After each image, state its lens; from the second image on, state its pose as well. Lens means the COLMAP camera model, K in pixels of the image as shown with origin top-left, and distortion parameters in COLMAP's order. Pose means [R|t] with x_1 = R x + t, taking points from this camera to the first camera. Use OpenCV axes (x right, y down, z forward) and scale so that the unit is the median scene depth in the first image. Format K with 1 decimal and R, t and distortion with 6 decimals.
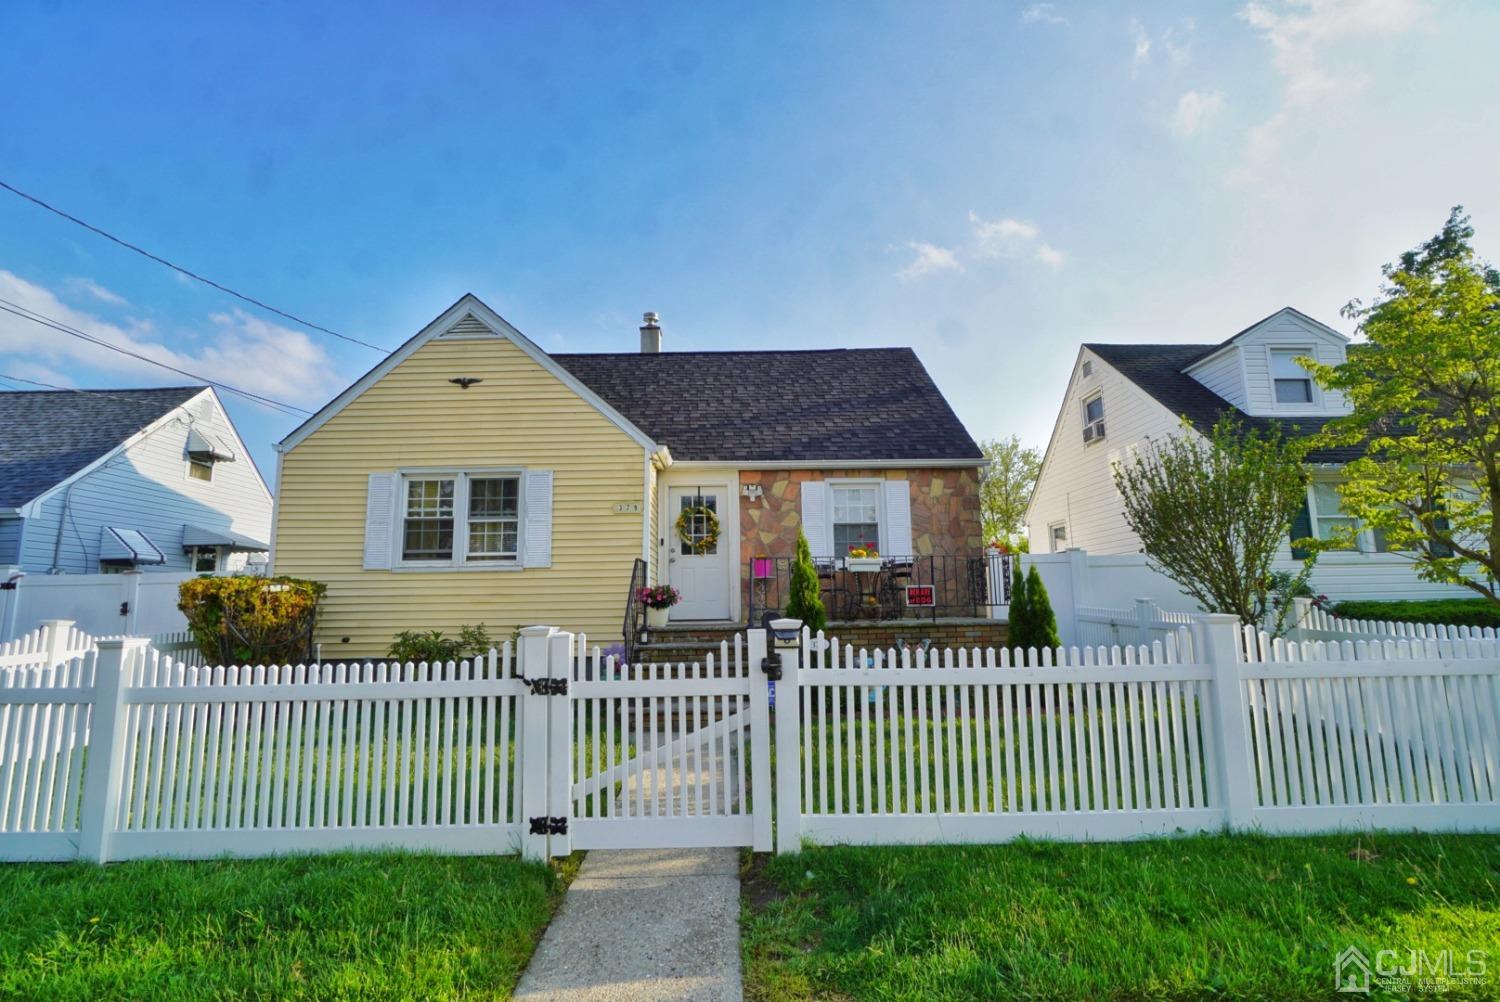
lens RADIAL K [[703.0, 0, 750.0], [0, 703.0, 501.0], [0, 0, 1]] dist [-0.014031, 0.000373]
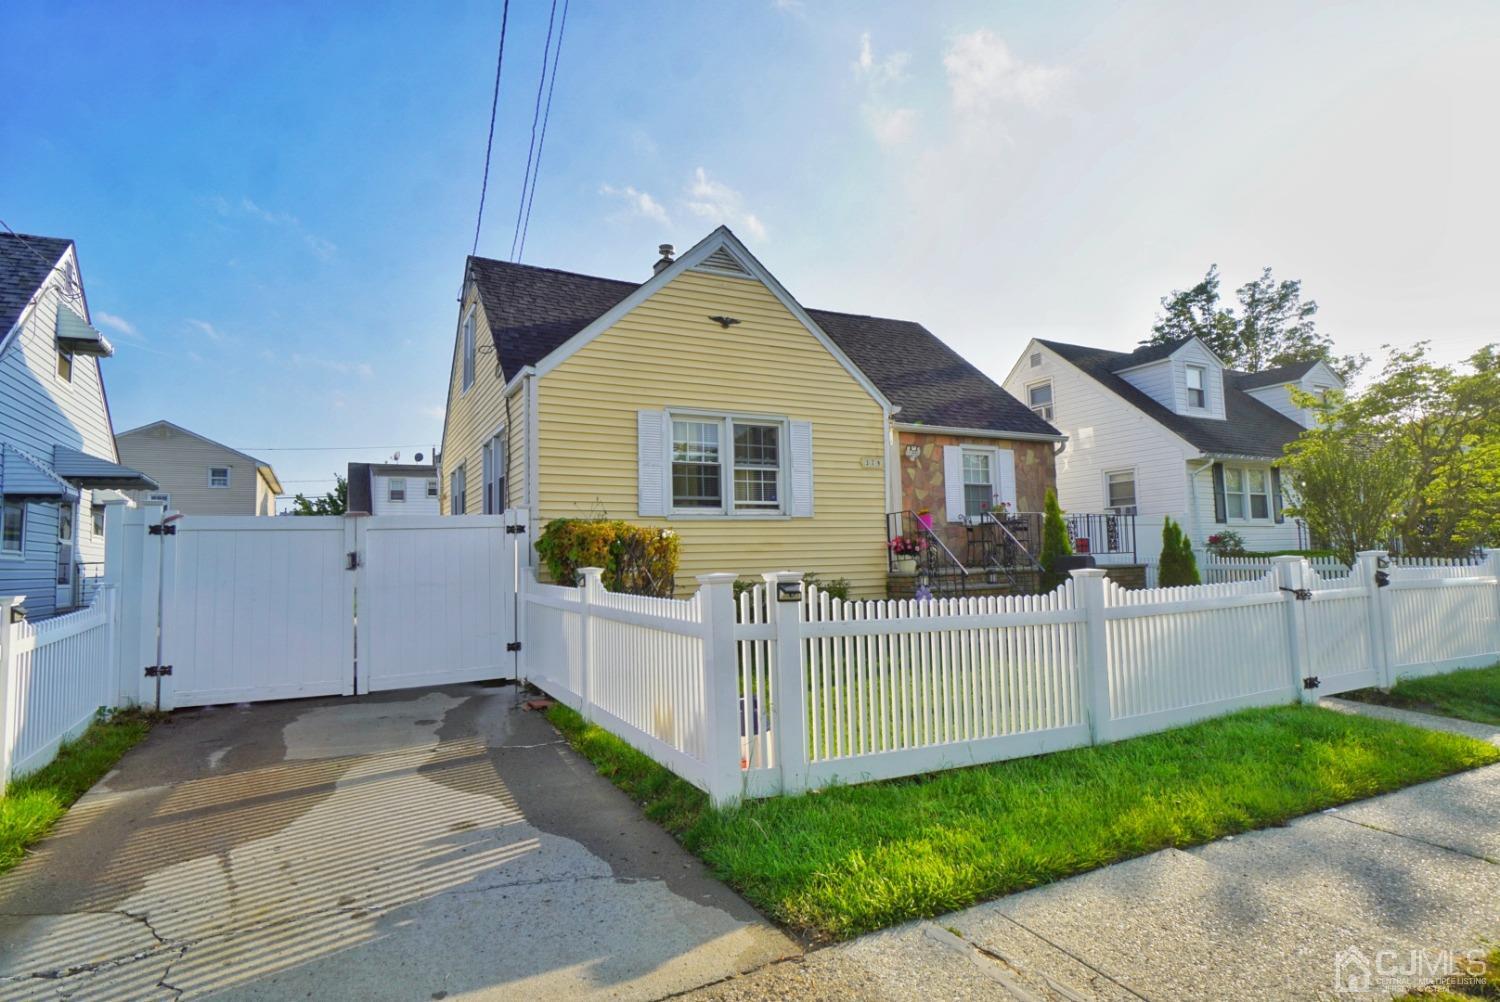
lens RADIAL K [[826.3, 0, 750.0], [0, 826.3, 501.0], [0, 0, 1]] dist [0.001352, -0.000083]
pose [[0.877047, 0.028189, 0.479577, -0.896246], [-0.056751, 0.997366, 0.045162, 0.020469], [-0.477041, -0.066825, 0.876337, -0.013659]]
